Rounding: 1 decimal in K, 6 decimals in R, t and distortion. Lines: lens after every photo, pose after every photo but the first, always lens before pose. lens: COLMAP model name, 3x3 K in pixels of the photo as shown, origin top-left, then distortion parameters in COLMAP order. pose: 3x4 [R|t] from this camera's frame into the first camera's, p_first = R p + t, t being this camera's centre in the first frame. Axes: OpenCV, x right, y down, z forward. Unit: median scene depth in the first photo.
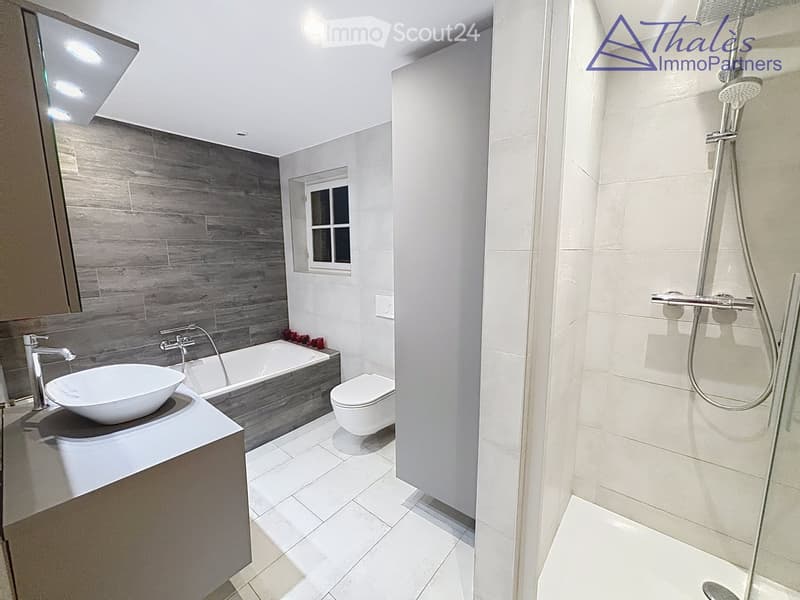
lens RADIAL K [[322.4, 0, 399.7], [0, 322.4, 298.6], [0, 0, 1]] dist [-0.000405, -0.000708]
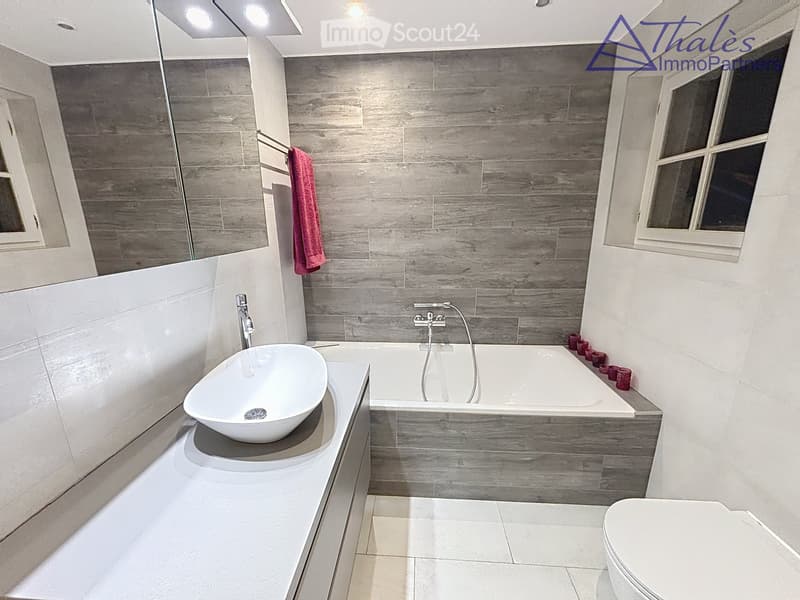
lens RADIAL K [[322.4, 0, 397.8], [0, 322.4, 301.5], [0, 0, 1]] dist [-0.000405, -0.000708]
pose [[0.581179, 0.196641, -0.789660, -0.068661], [-0.117092, 0.980475, 0.157980, -0.034814], [0.805307, 0.000648, 0.592857, 0.395911]]
